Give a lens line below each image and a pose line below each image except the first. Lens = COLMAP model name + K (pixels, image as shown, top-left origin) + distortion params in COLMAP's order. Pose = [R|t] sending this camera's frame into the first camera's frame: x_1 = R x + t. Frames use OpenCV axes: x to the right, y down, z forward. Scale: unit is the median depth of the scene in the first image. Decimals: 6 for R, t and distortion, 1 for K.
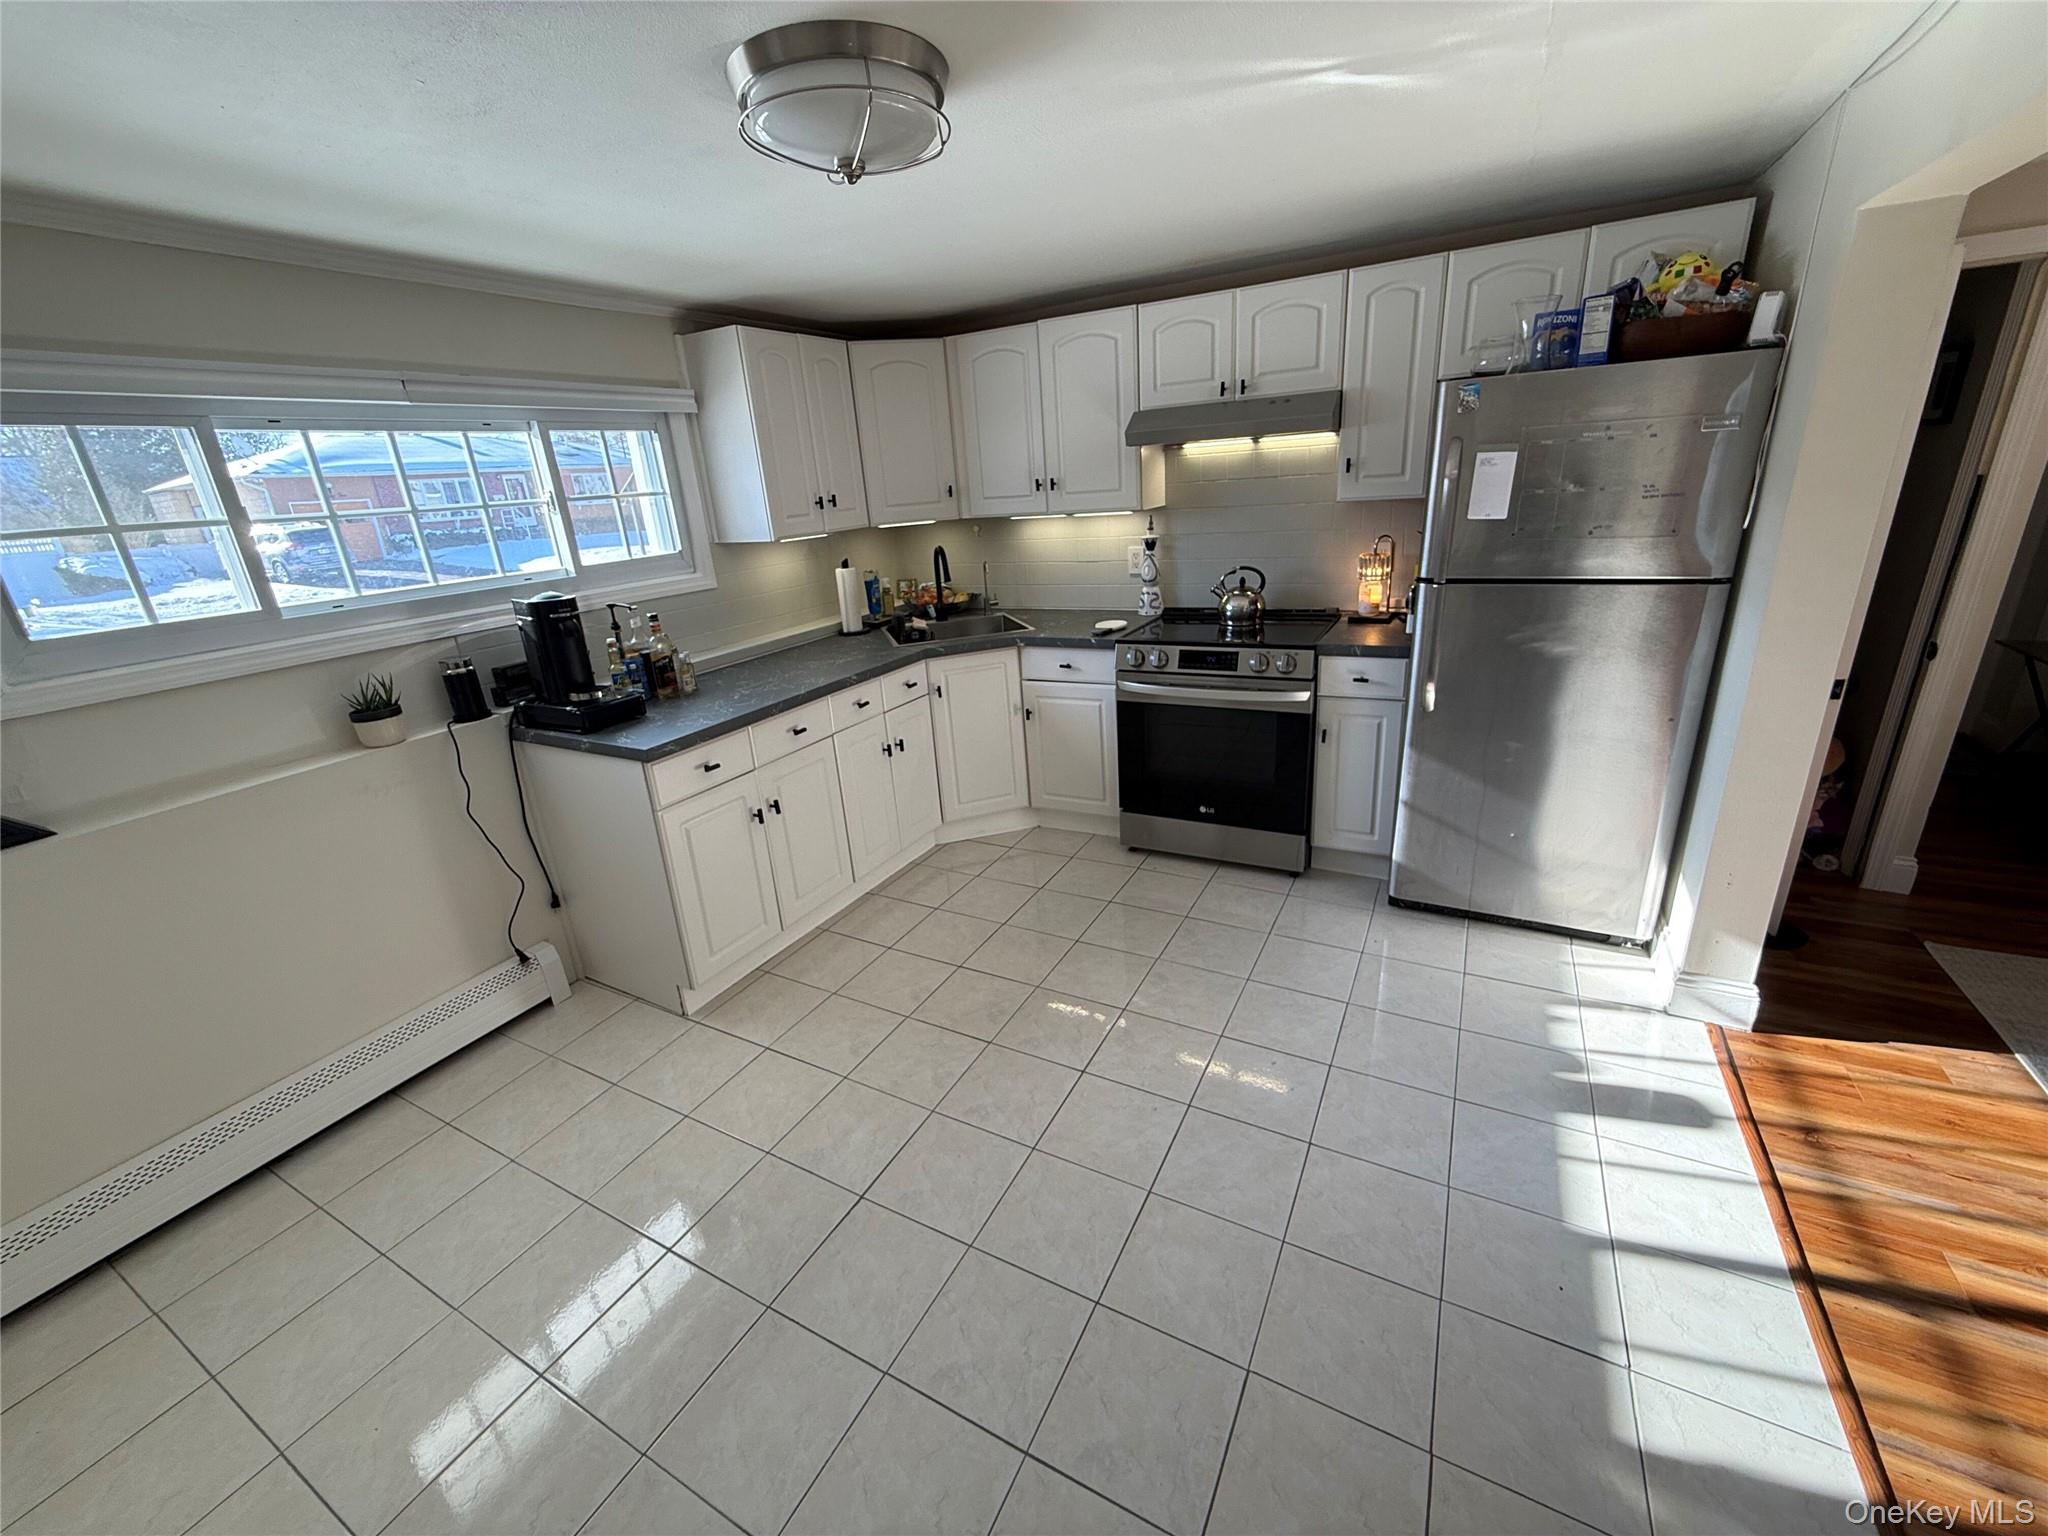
lens RADIAL K [[816.2, 0, 1032.8], [0, 816.2, 760.6], [0, 0, 1]] dist [-0.000700, -0.000193]
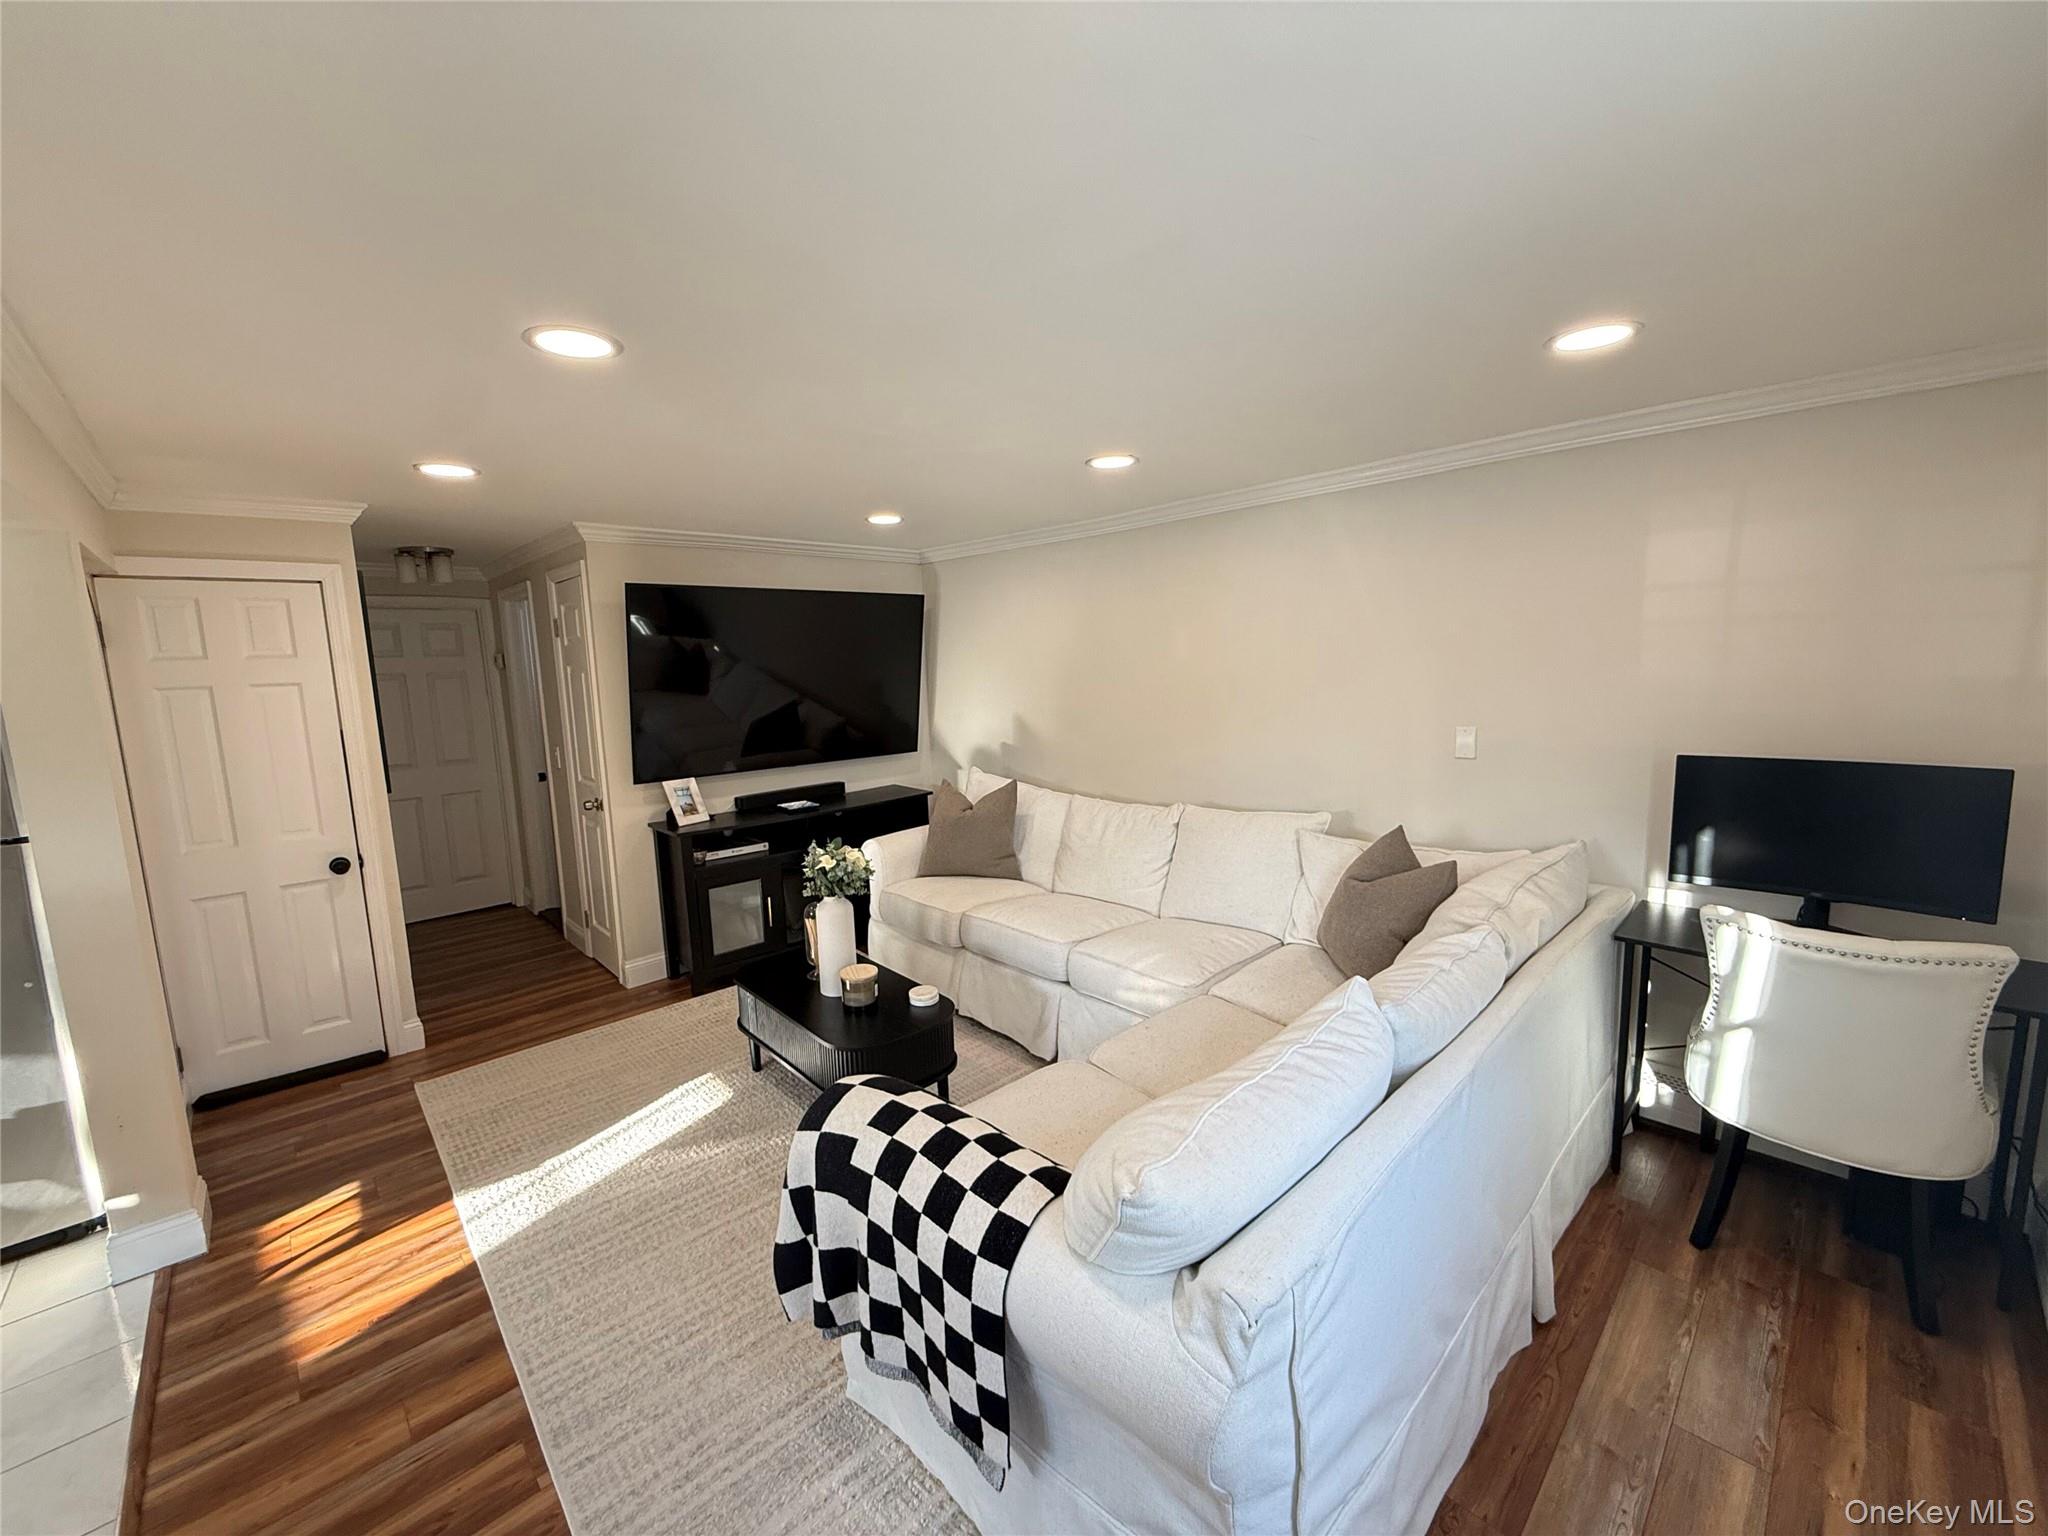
lens RADIAL K [[823.1, 0, 1018.0], [0, 823.1, 771.4], [0, 0, 1]] dist [0.006821, 0.000003]
pose [[0.316464, -0.075806, 0.945571, 0.193752], [0.322197, 0.946132, -0.031982, 0.090596], [-0.892210, 0.314781, 0.323842, -0.321454]]
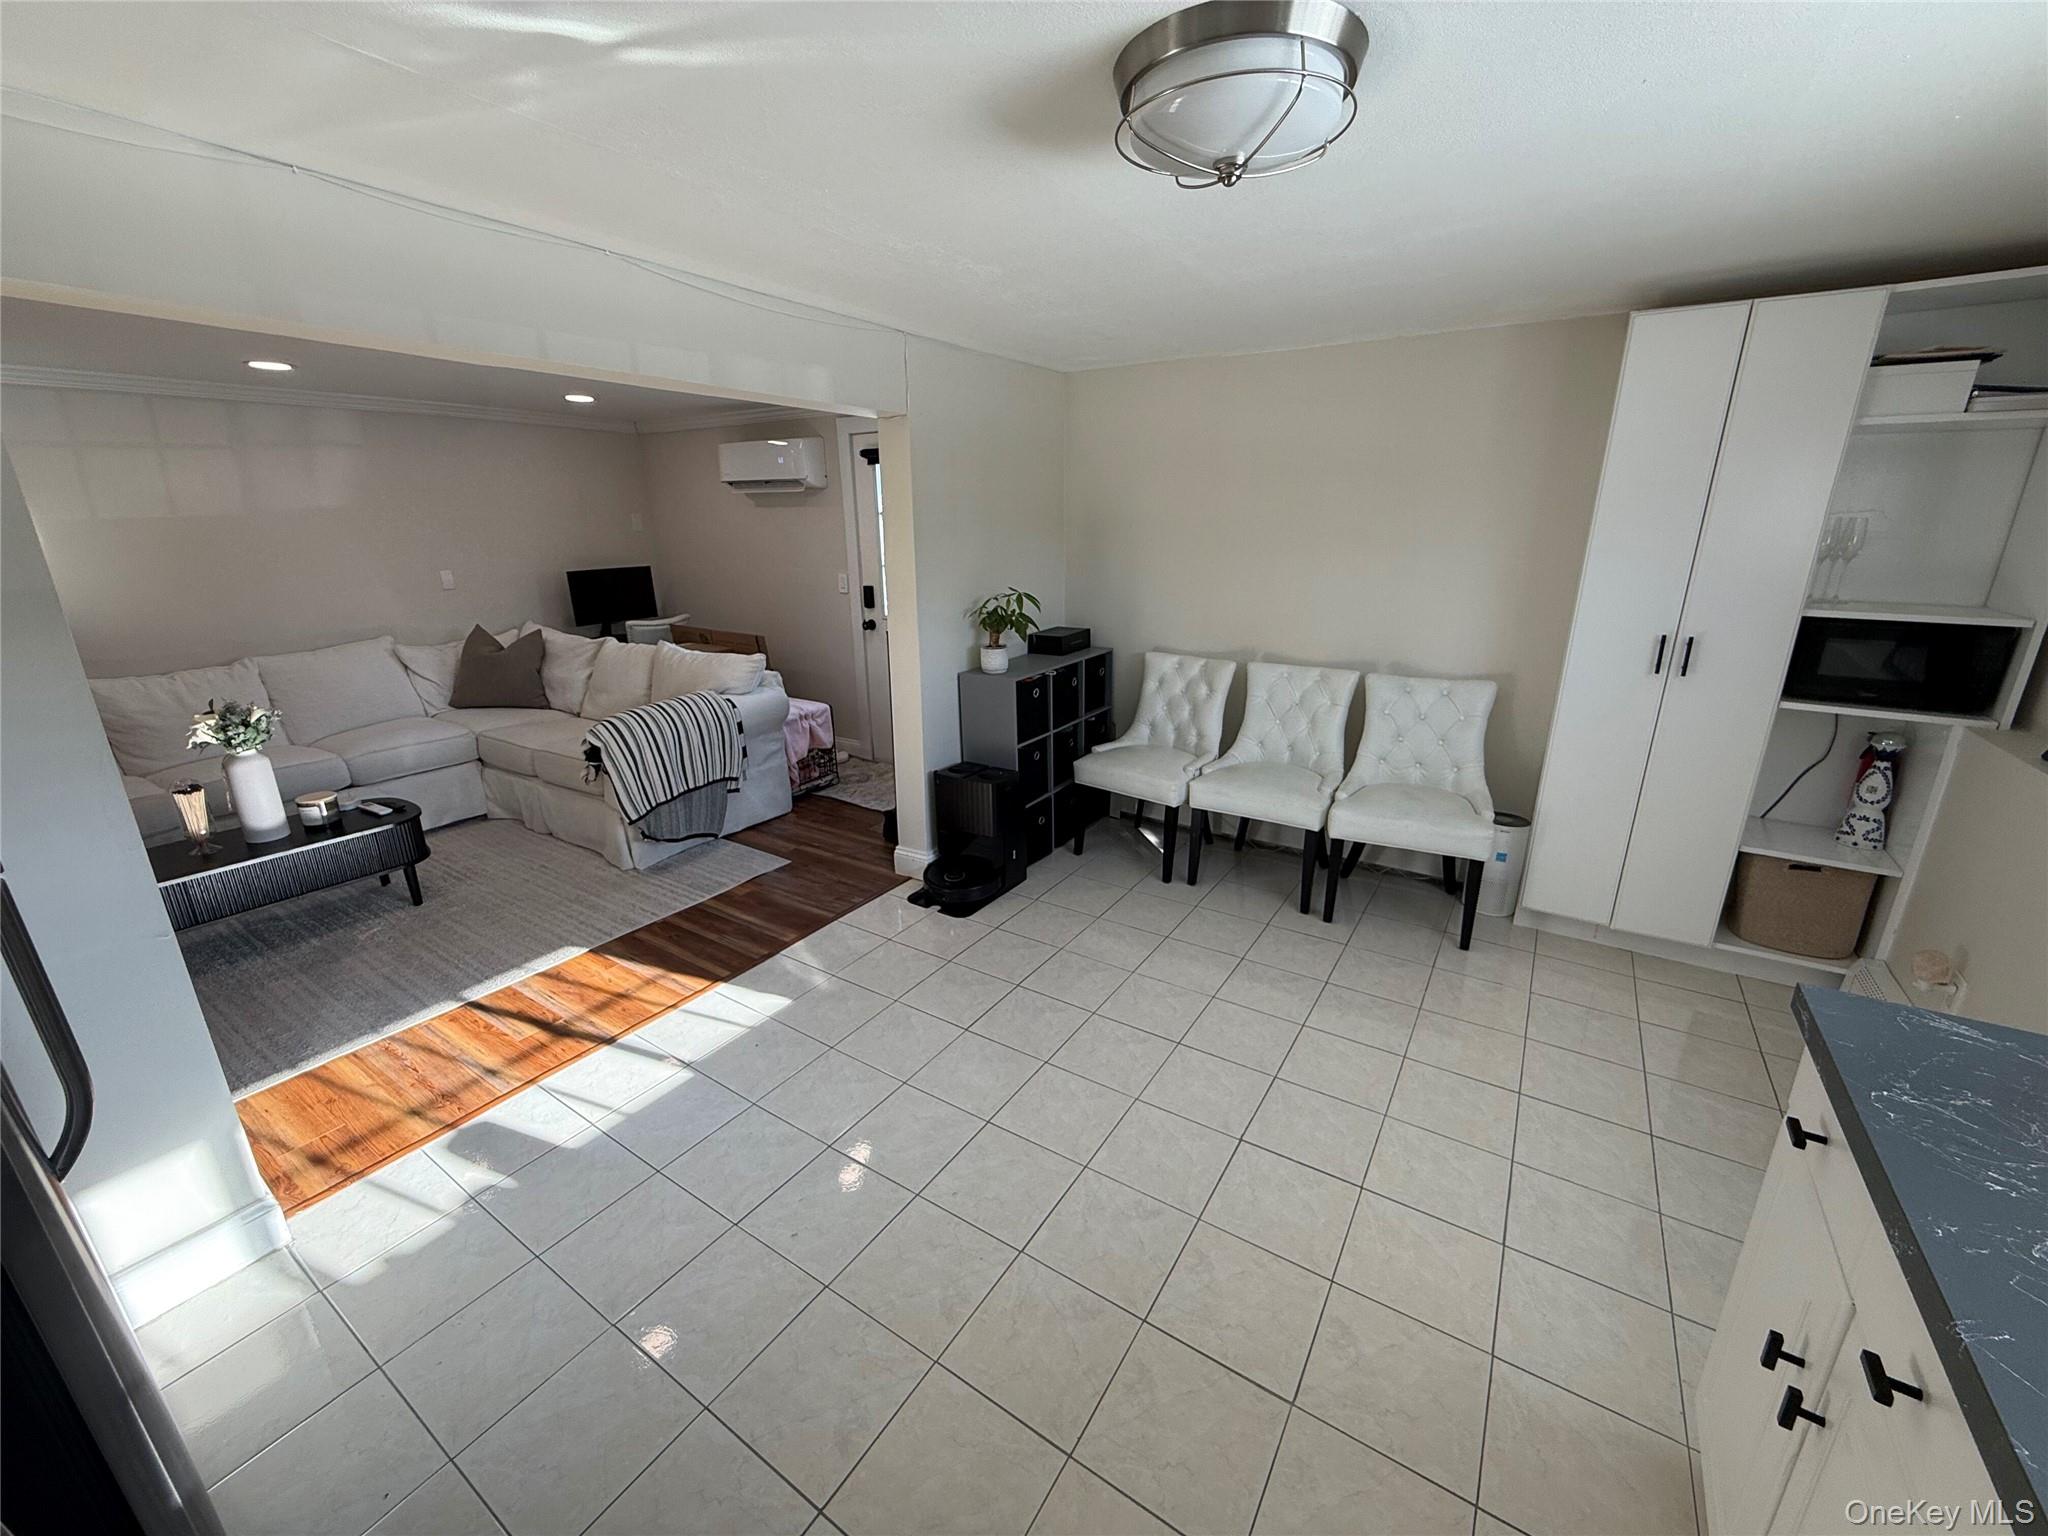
lens RADIAL K [[816.6, 0, 1018.3], [0, 816.6, 769.7], [0, 0, 1]] dist [0.000755, 0.000150]
pose [[-0.993093, 0.047621, 0.107233, -0.038513], [0.102040, 0.801677, 0.588984, -0.357227], [-0.057918, 0.595858, -0.800998, 1.016643]]
